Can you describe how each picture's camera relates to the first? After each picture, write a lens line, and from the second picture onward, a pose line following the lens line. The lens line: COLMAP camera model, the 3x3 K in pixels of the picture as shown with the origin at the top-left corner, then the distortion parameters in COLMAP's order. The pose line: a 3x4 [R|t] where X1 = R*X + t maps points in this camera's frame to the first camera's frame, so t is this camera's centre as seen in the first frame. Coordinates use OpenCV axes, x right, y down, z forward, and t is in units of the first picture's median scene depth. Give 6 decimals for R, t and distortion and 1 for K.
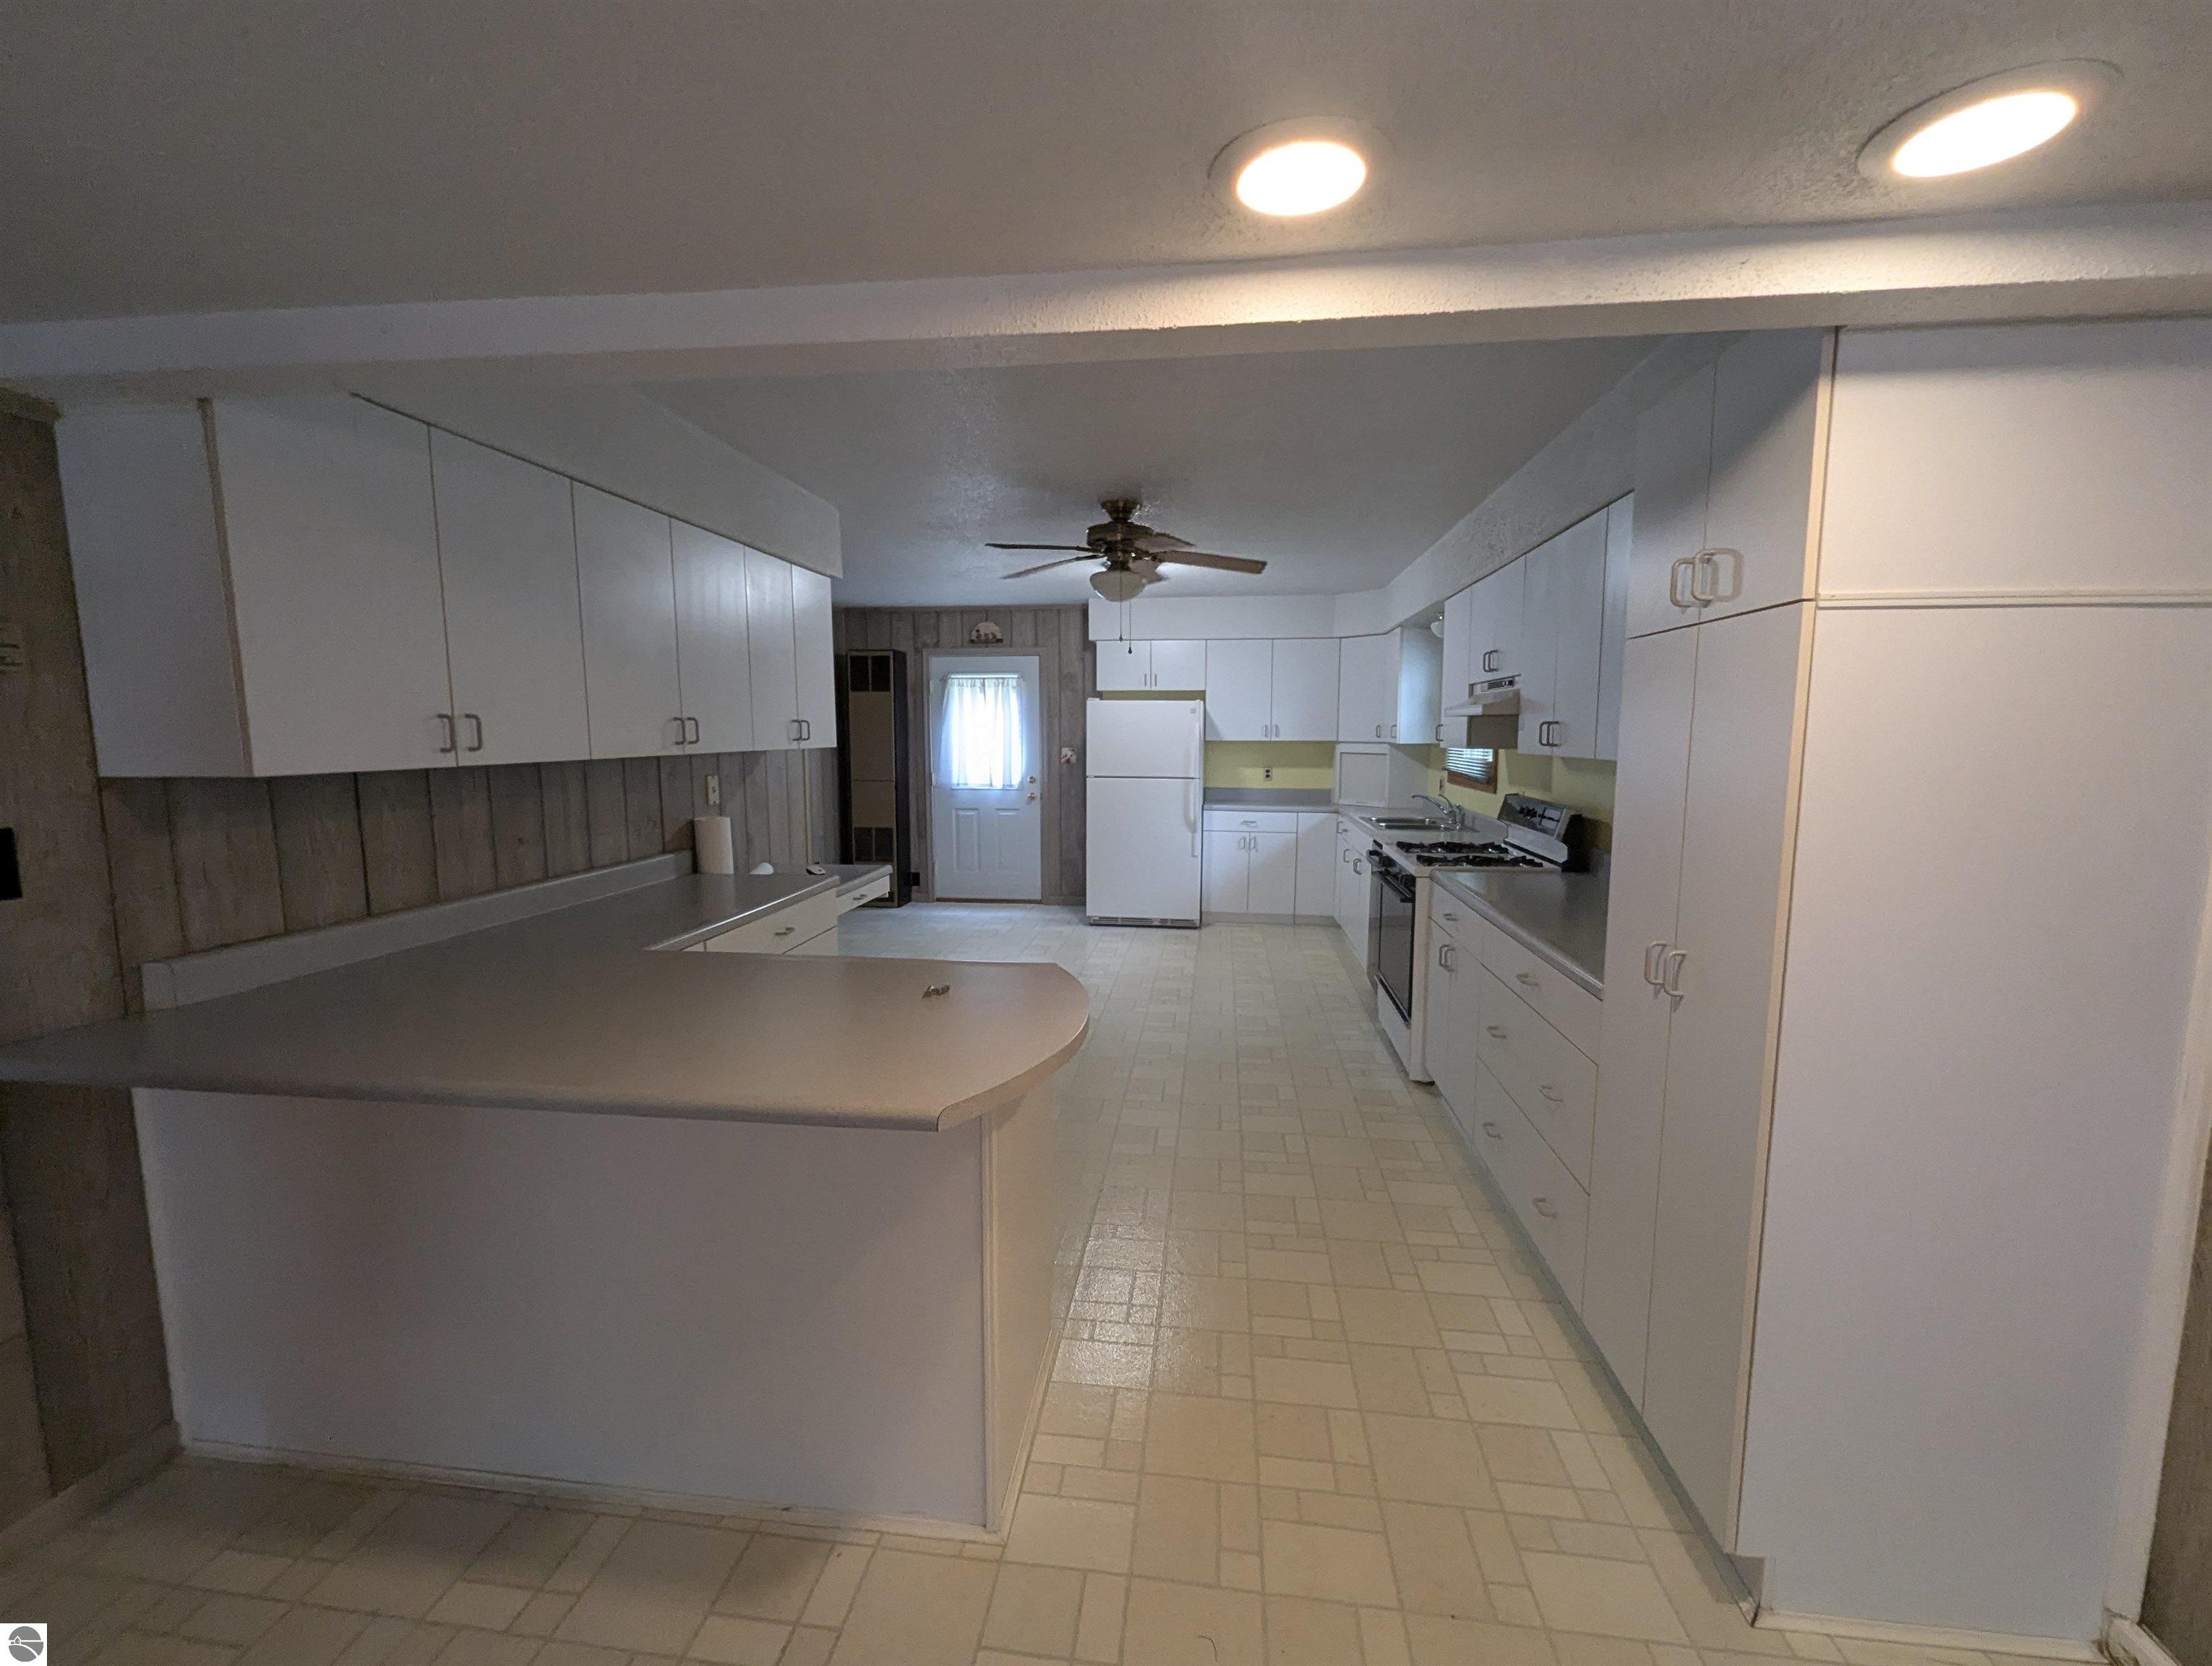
lens RADIAL K [[916.4, 0, 1106.5], [0, 916.4, 836.7], [0, 0, 1]] dist [-0.001621, -0.000598]
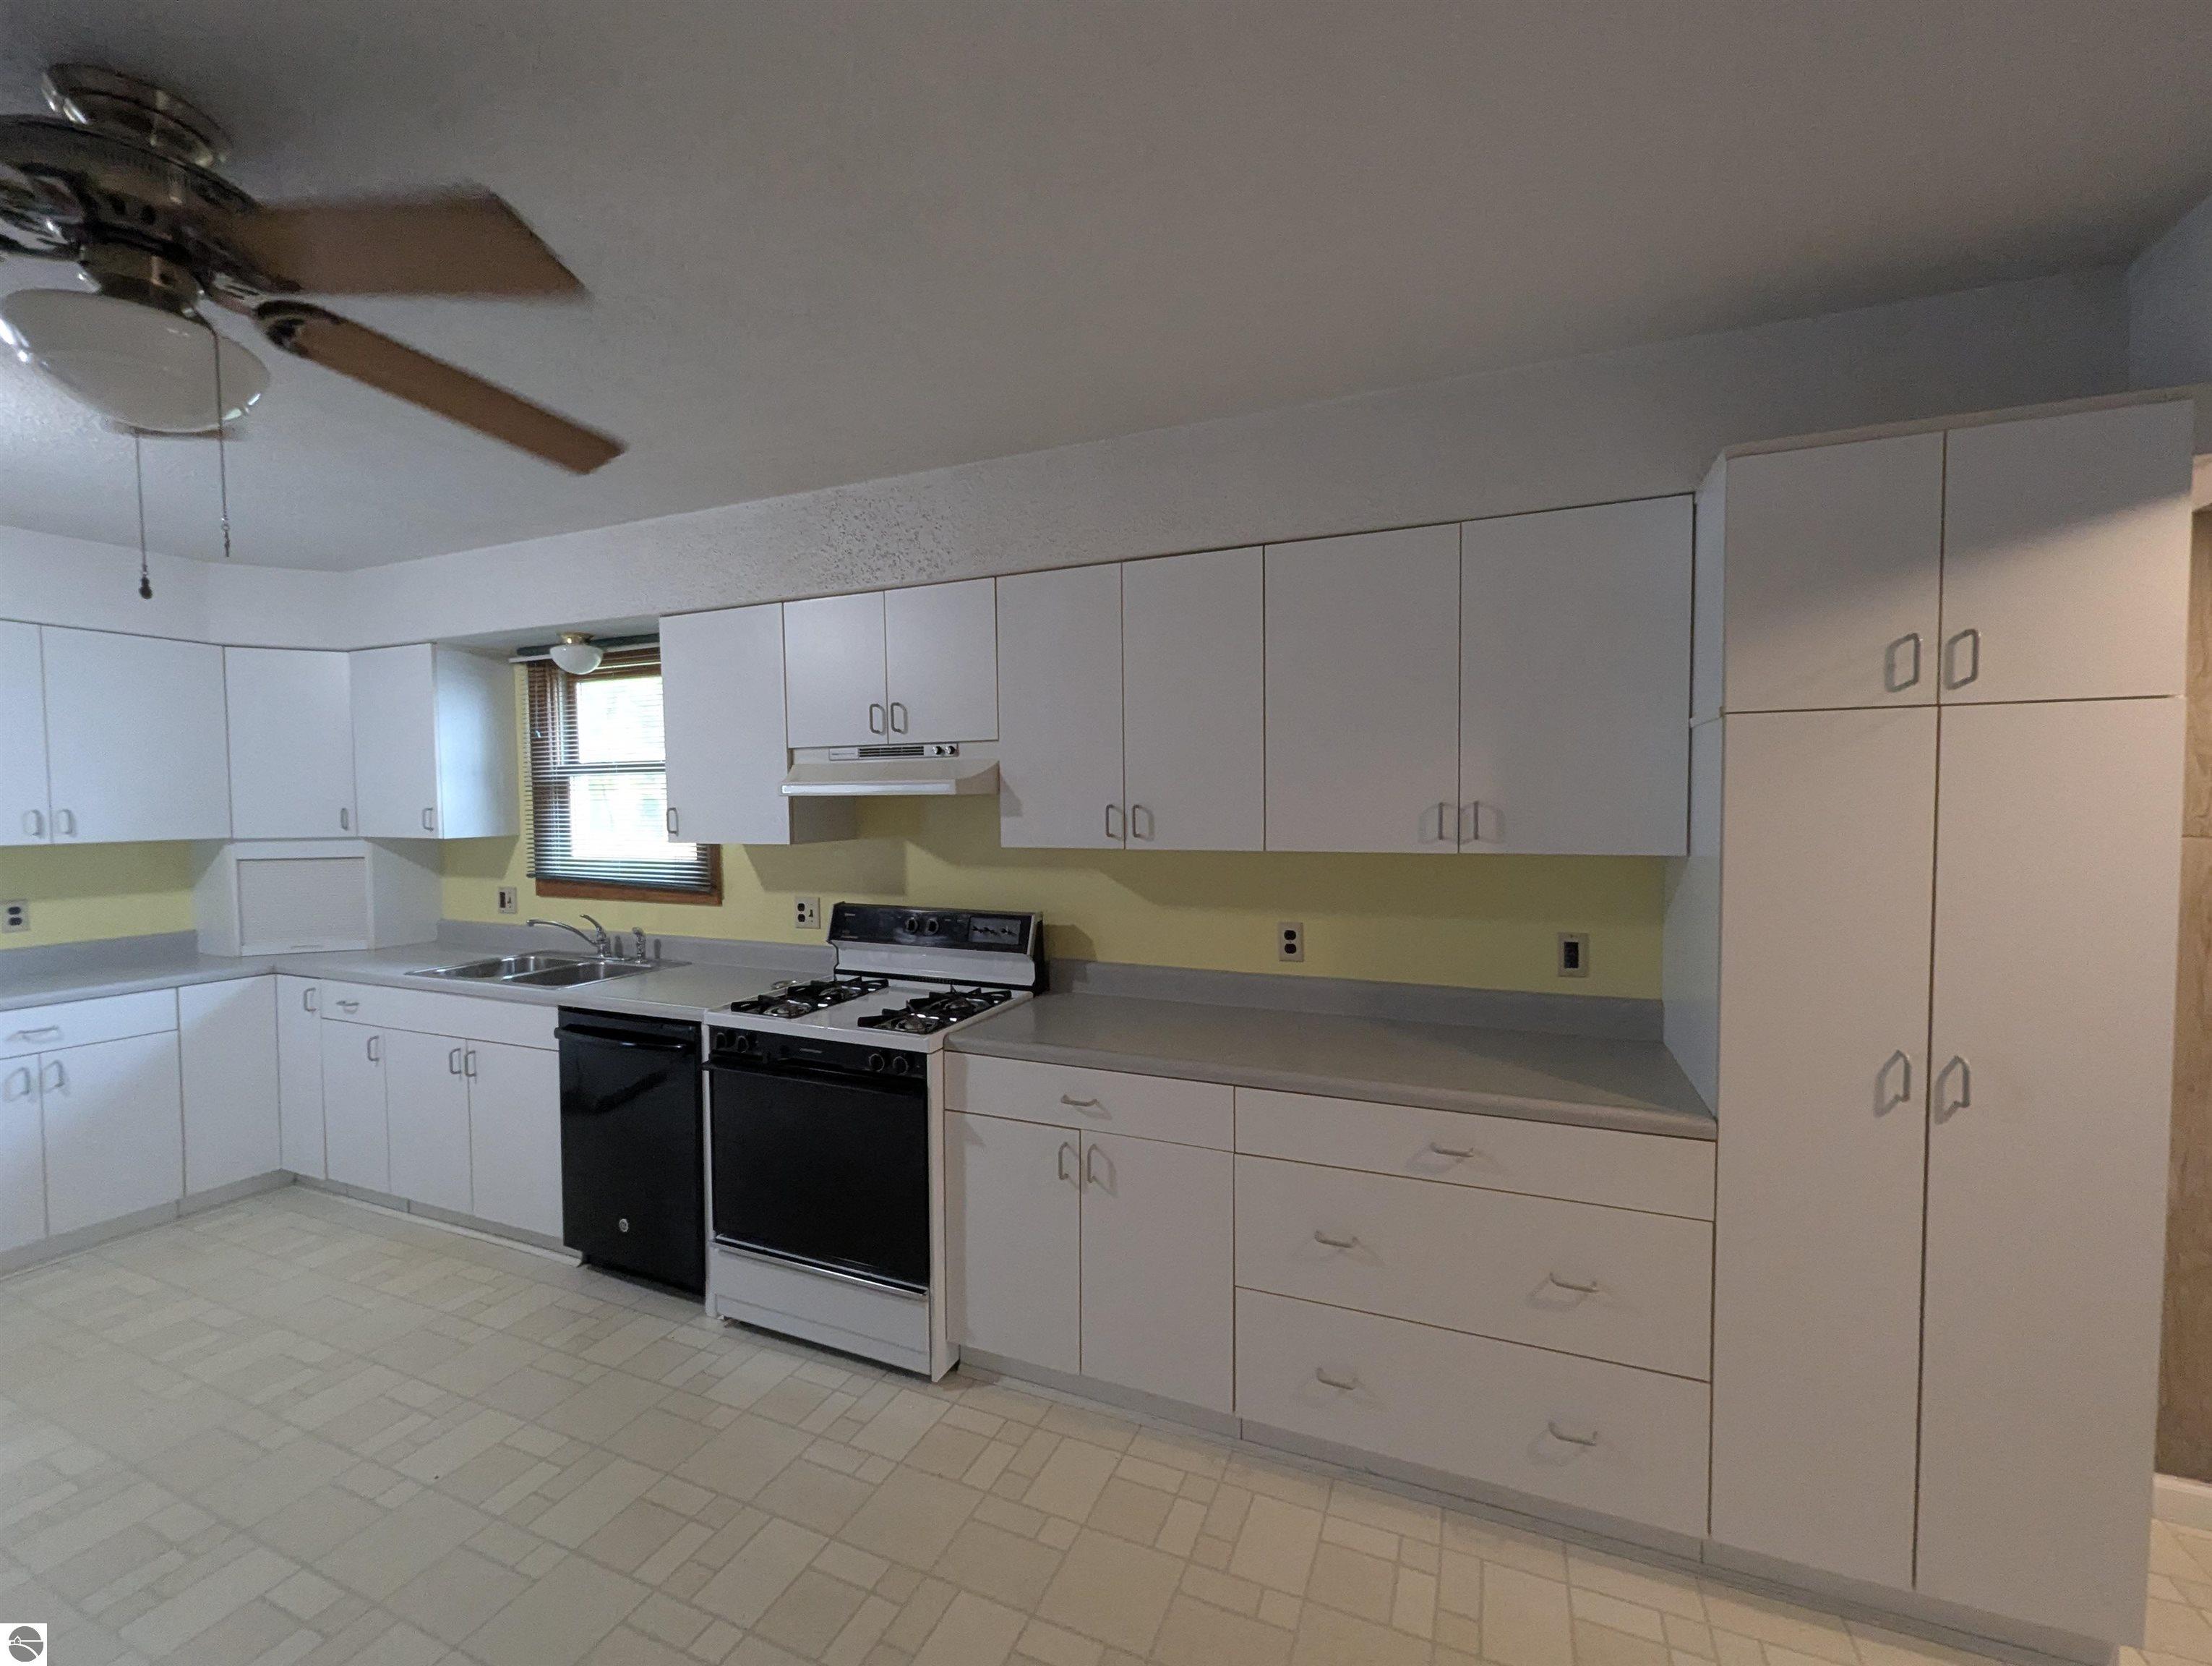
lens RADIAL K [[916.4, 0, 1106.5], [0, 916.4, 836.7], [0, 0, 1]] dist [-0.001621, -0.000598]
pose [[0.275518, -0.040672, 0.960435, -0.118542], [0.119538, 0.992799, 0.007750, -0.050237], [-0.953835, 0.112673, 0.278396, 0.377795]]
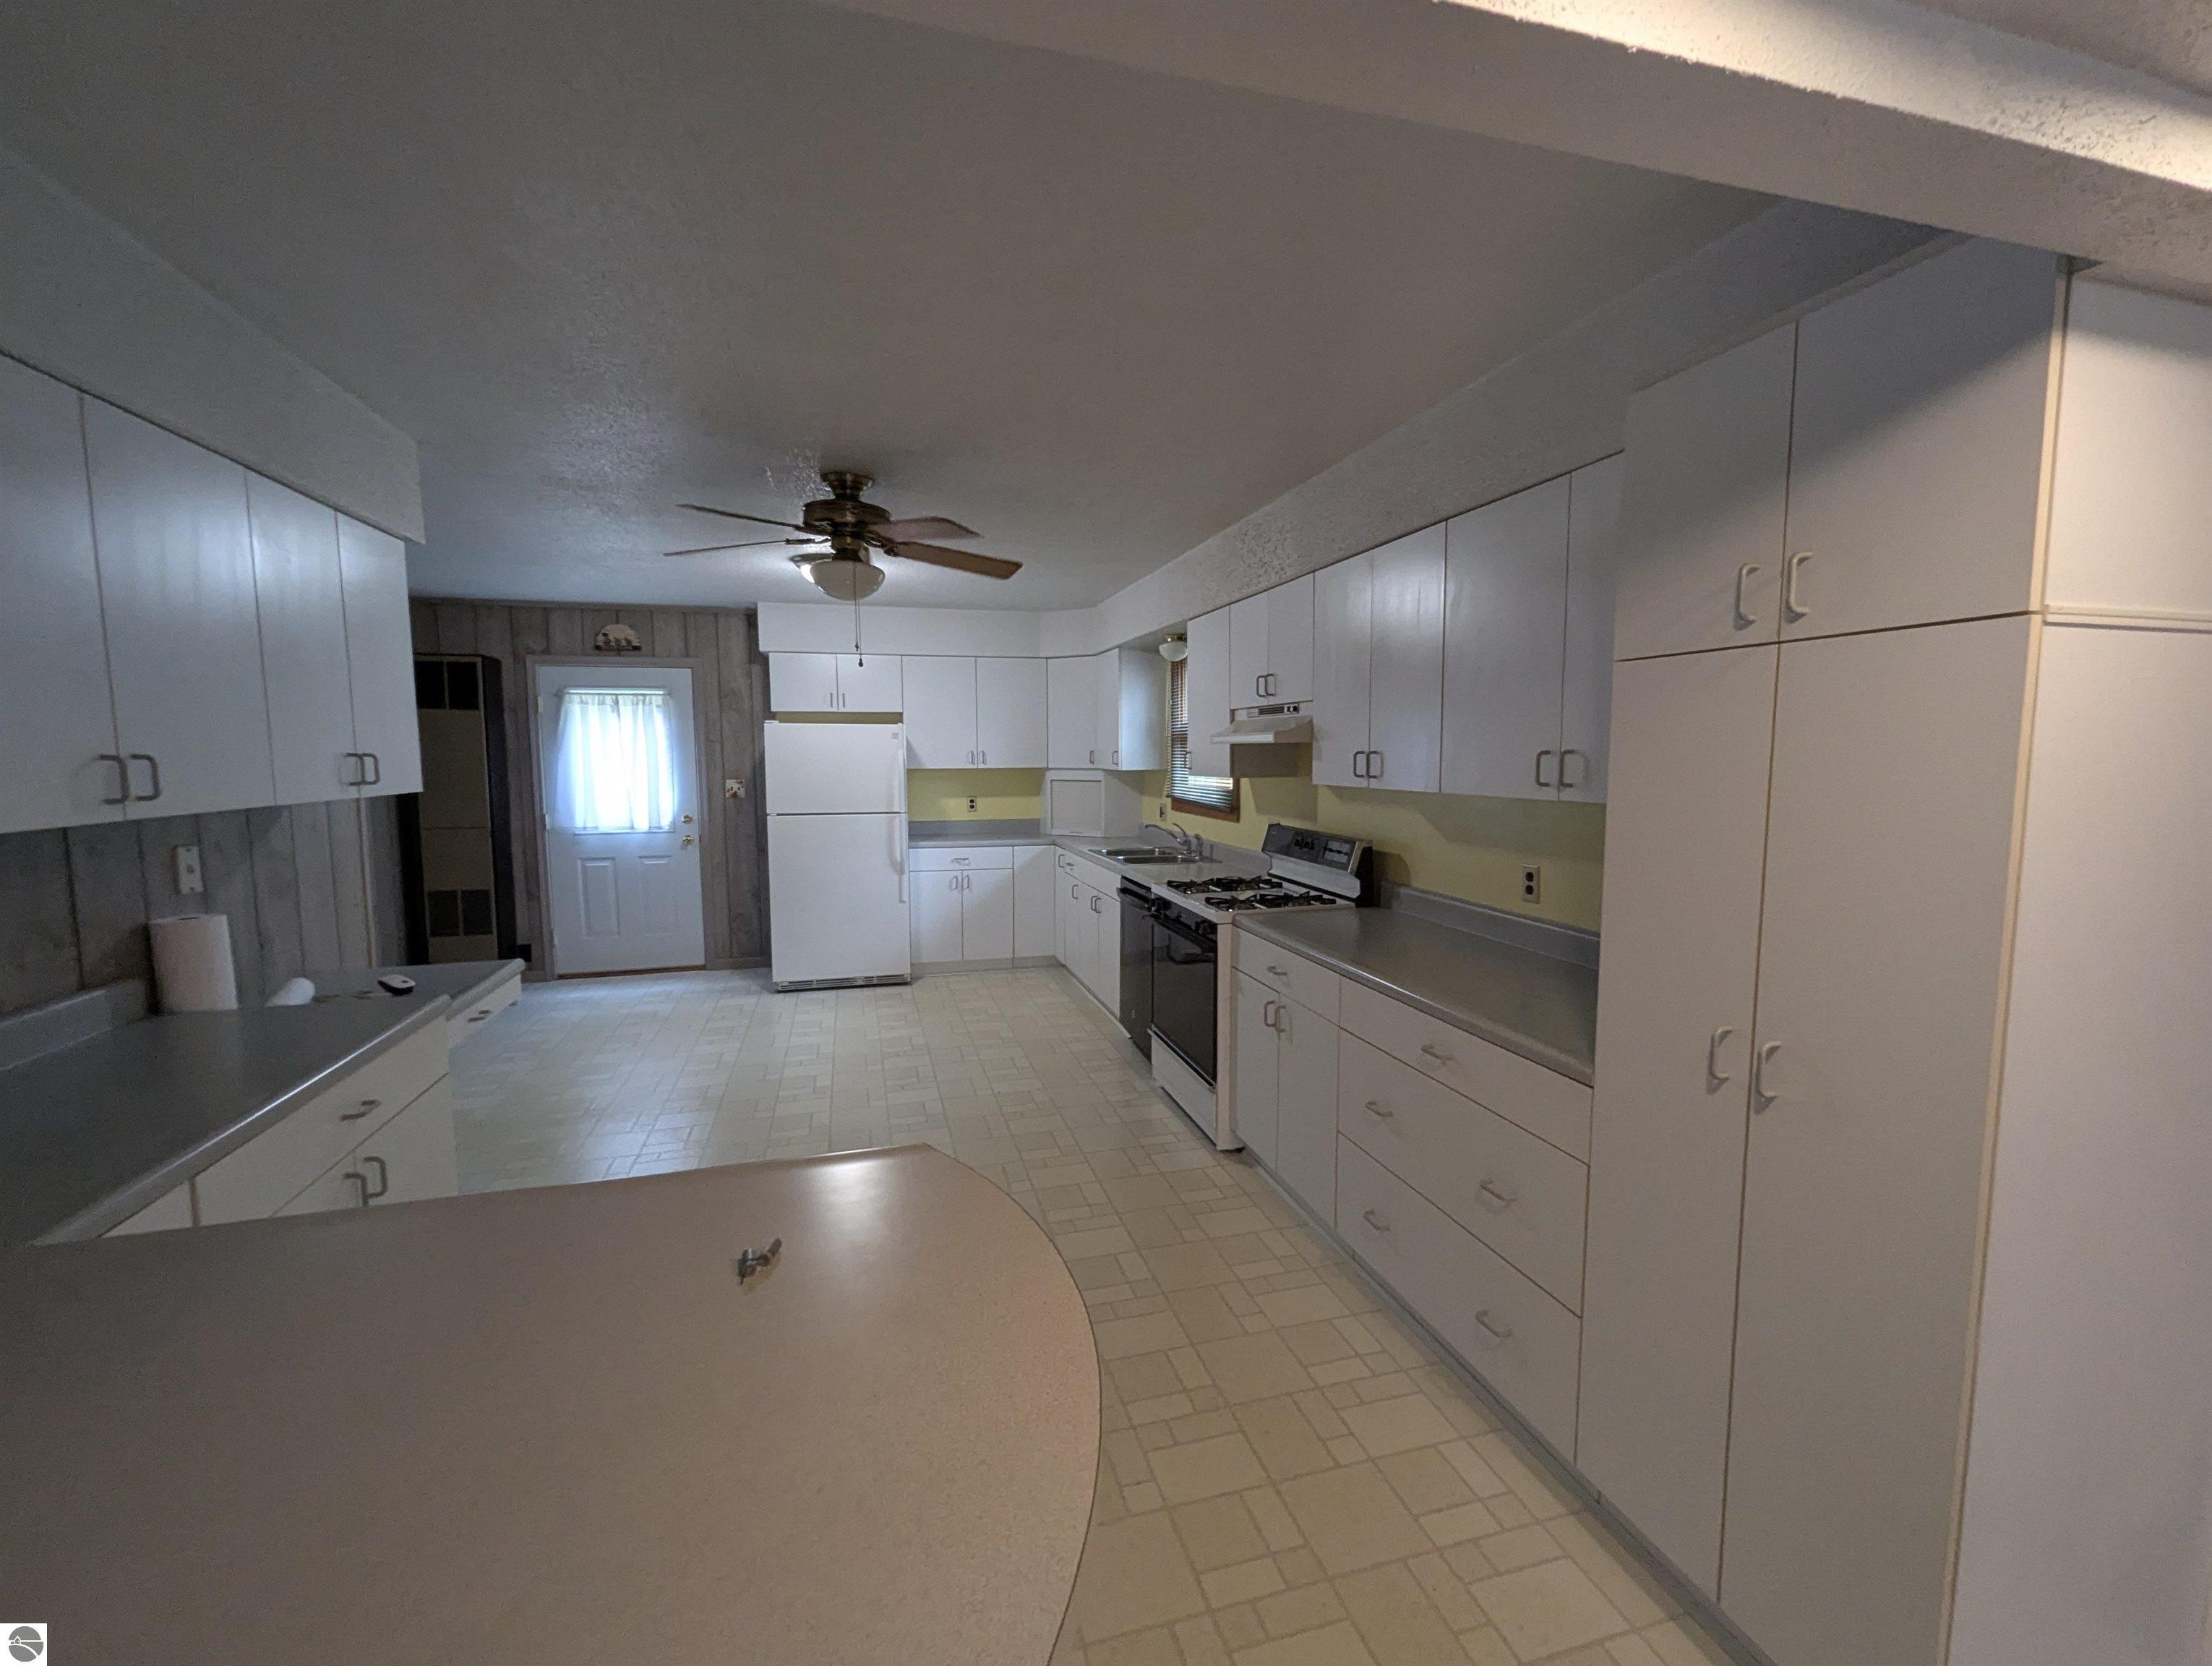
lens RADIAL K [[916.4, 0, 1106.5], [0, 916.4, 836.7], [0, 0, 1]] dist [-0.001621, -0.000598]
pose [[0.923112, -0.041222, 0.382316, -0.054833], [0.050119, 0.998654, -0.013337, -0.018873], [-0.381252, 0.031473, 0.923935, 0.115151]]
